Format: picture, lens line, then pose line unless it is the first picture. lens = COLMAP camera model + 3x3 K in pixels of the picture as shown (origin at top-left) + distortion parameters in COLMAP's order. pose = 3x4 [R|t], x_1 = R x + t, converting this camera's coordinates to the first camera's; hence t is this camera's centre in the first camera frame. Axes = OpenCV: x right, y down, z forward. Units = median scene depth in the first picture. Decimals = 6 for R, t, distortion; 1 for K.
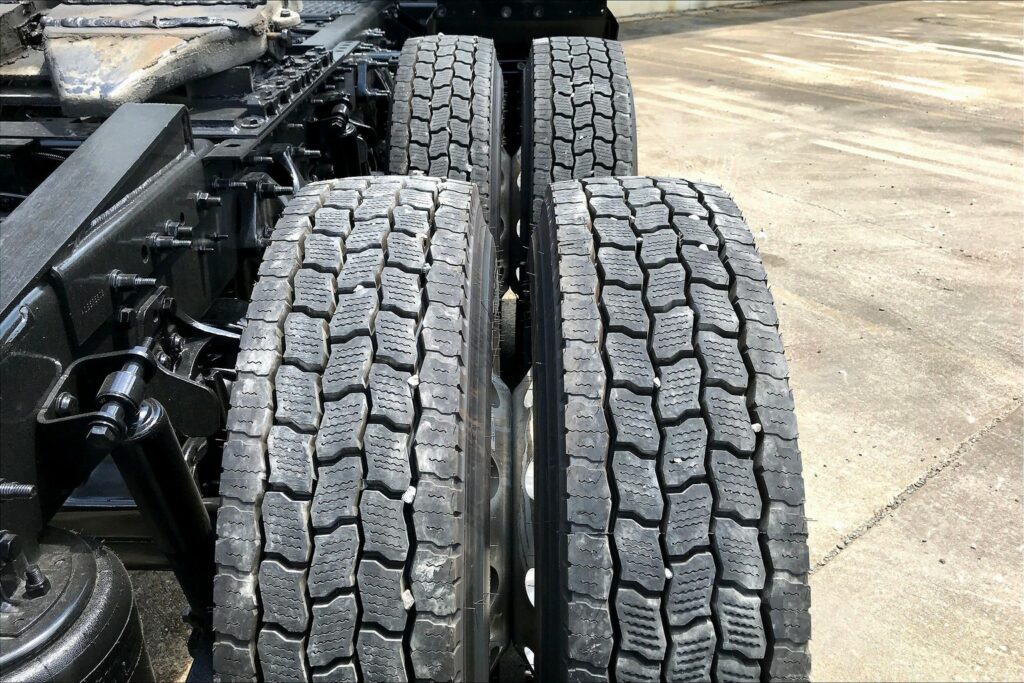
lens RADIAL K [[850.7, 0, 512.0], [0, 850.7, 341.5], [0, 0, 1]] dist [0.014842, 0.001641]
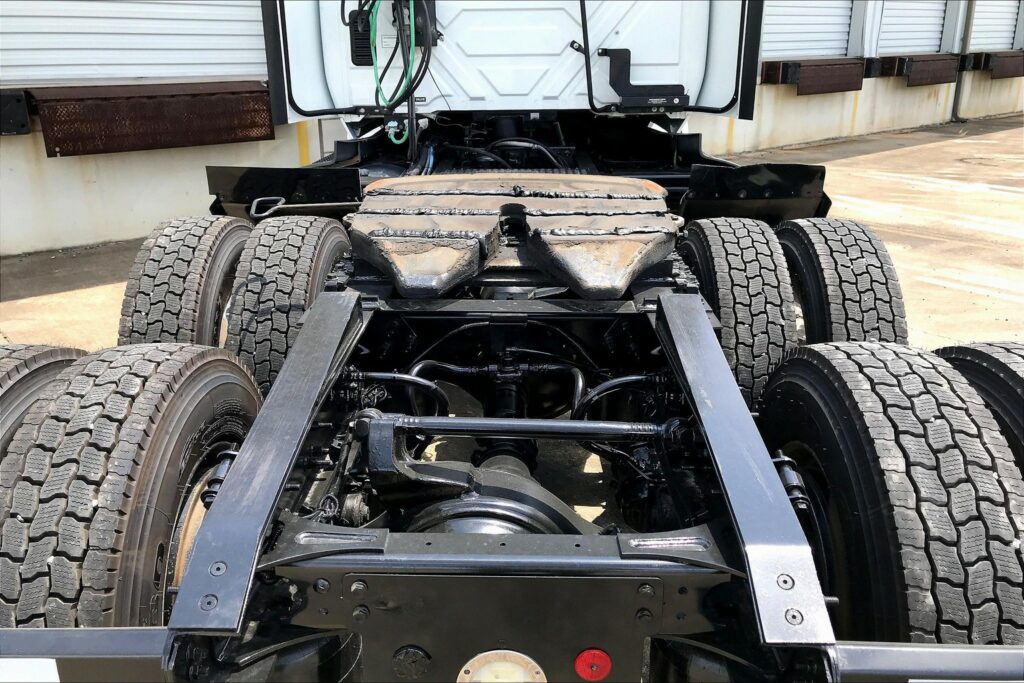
lens RADIAL K [[850.7, 0, 512.0], [0, 850.7, 341.5], [0, 0, 1]] dist [0.014842, 0.001641]
pose [[0.999893, -0.005508, -0.013573, -0.162632], [0.003584, 0.990447, -0.137850, 0.002115], [0.014202, 0.137786, 0.990360, -0.111258]]
